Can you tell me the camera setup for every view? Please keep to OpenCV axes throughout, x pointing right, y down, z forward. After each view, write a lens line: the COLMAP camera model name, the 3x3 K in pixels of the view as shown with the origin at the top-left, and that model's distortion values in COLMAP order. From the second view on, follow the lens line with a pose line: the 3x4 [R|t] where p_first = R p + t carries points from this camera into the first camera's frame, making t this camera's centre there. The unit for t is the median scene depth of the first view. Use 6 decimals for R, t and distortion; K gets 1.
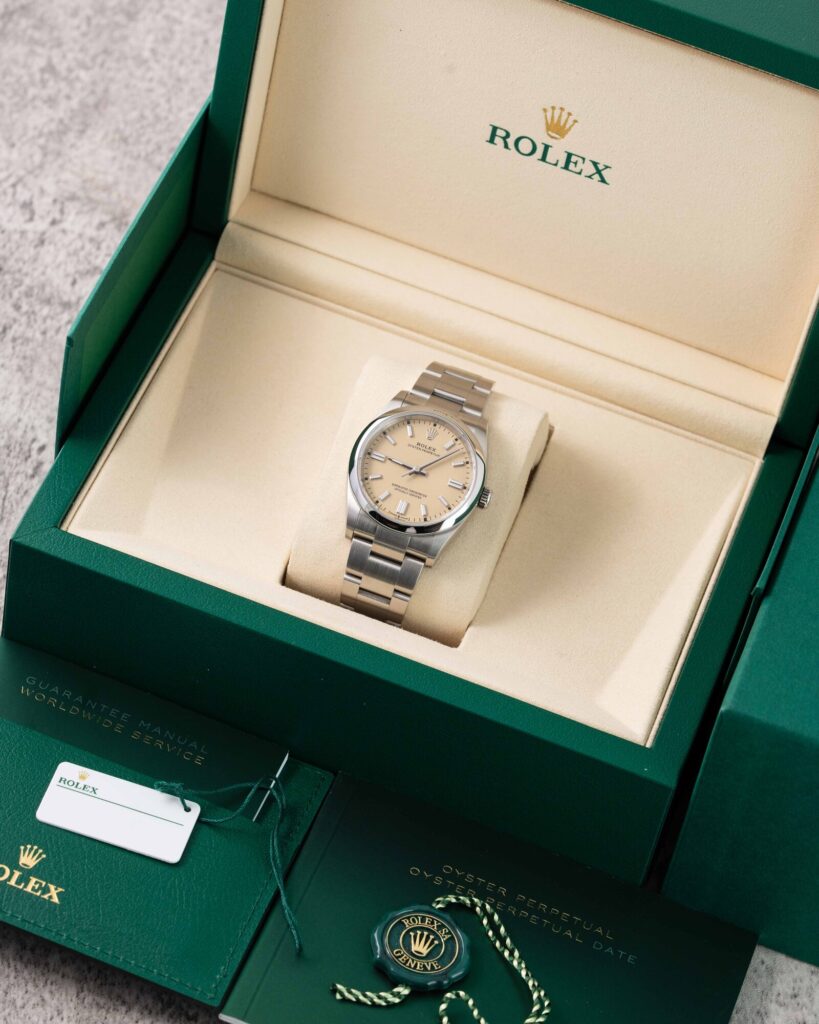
lens RADIAL K [[3721.1, 0, 409.5], [0, 3721.1, 512.0], [0, 0, 1]] dist [-0.066188, -0.117011]
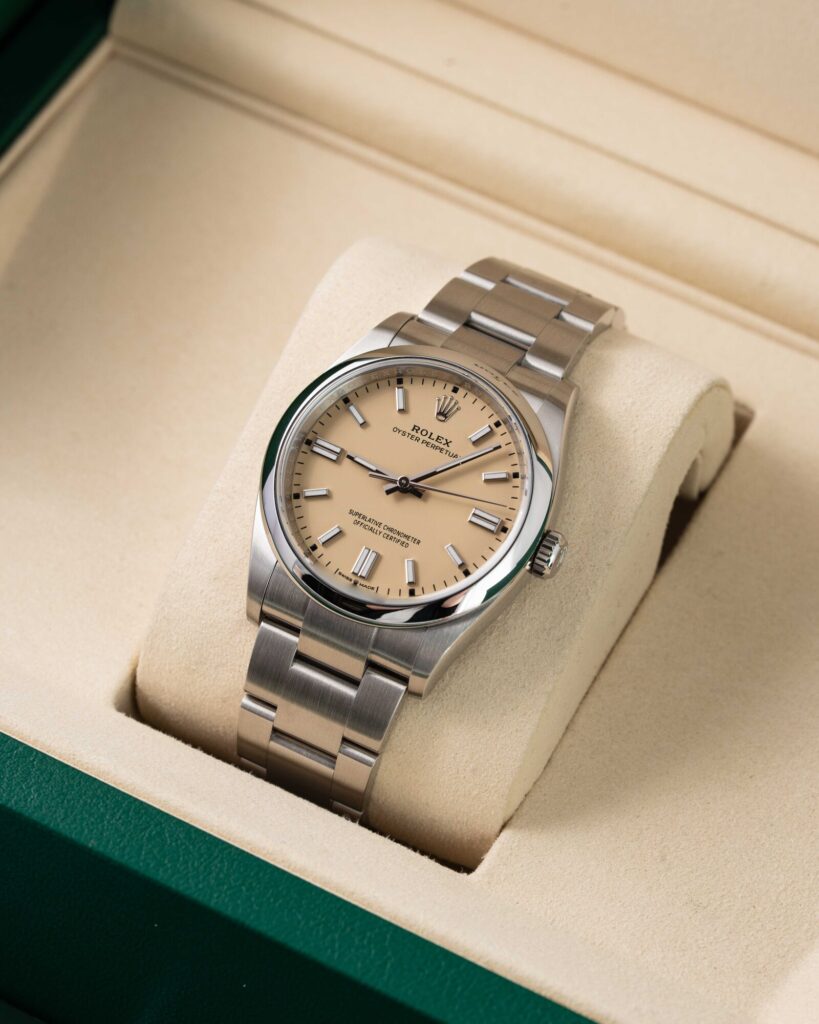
lens RADIAL K [[4046.8, 0, 409.5], [0, 4046.8, 512.0], [0, 0, 1]] dist [1.573474, -80.132074]
pose [[0.985216, 0.066348, -0.157945, 0.082167], [-0.066003, 0.997792, 0.007434, -0.011529], [0.158090, 0.003101, 0.987420, 0.500450]]
